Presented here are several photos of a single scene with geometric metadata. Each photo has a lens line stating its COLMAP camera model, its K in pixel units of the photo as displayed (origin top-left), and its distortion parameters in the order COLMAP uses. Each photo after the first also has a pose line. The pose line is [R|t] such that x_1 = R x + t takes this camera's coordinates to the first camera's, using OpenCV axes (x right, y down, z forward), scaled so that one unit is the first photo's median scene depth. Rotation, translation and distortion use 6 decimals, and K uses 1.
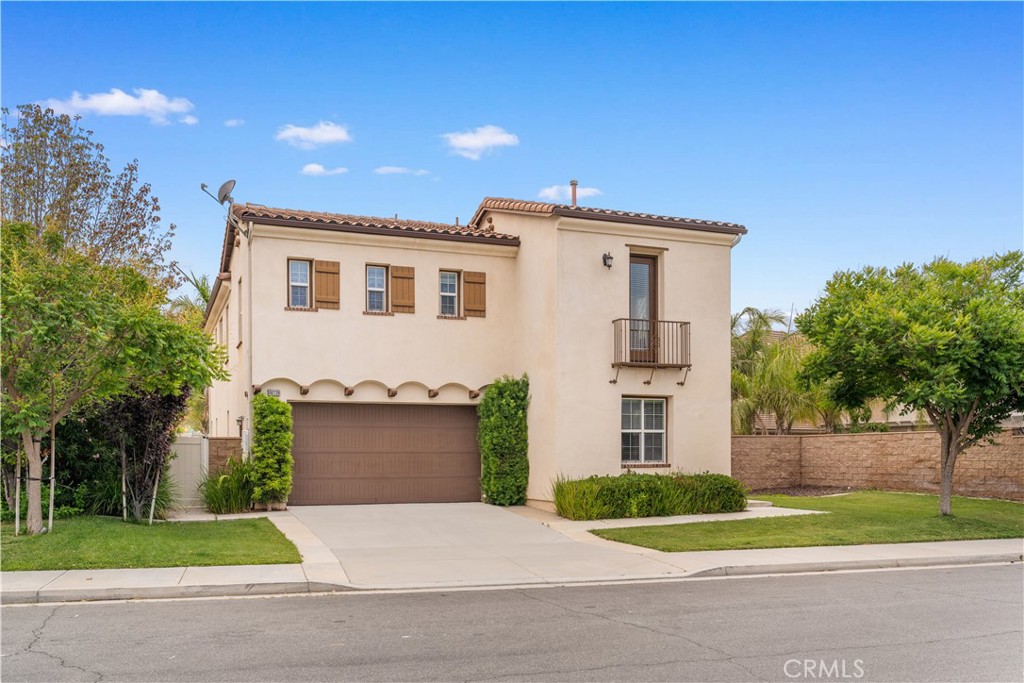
lens RADIAL K [[914.0, 0, 513.6], [0, 914.0, 376.1], [0, 0, 1]] dist [-0.014405, 0.008021]
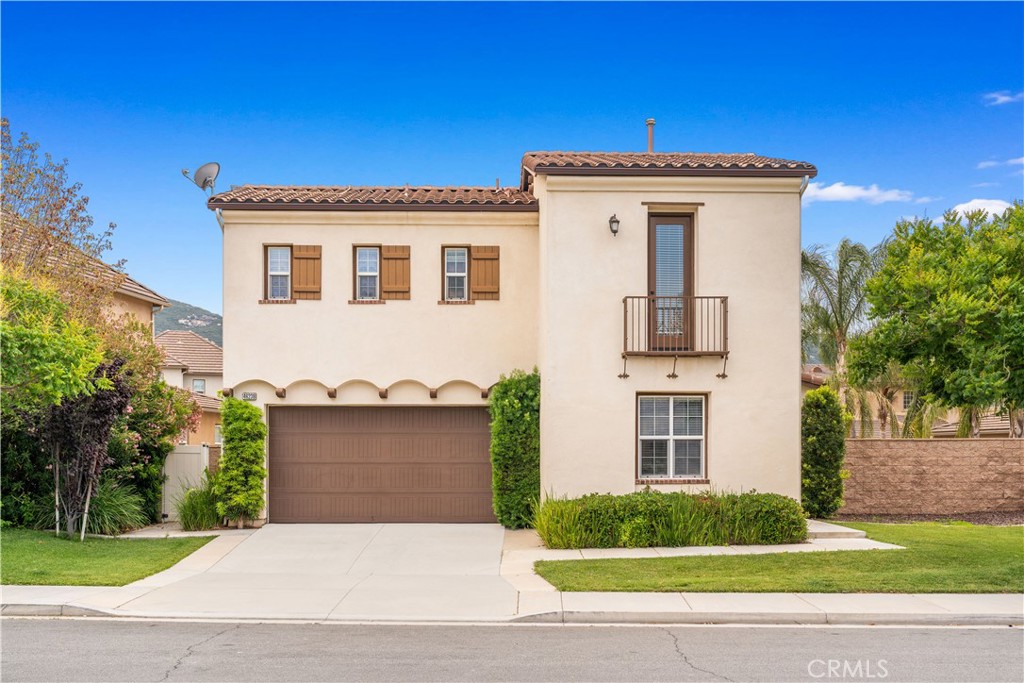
lens RADIAL K [[1178.1, 0, 512.0], [0, 1178.1, 341.1], [0, 0, 1]] dist [-0.009505, 0.000000]
pose [[0.940365, -0.030546, -0.338793, 0.361455], [0.026851, 0.999518, -0.015589, -0.010842], [0.339106, 0.005563, 0.940732, -0.001088]]
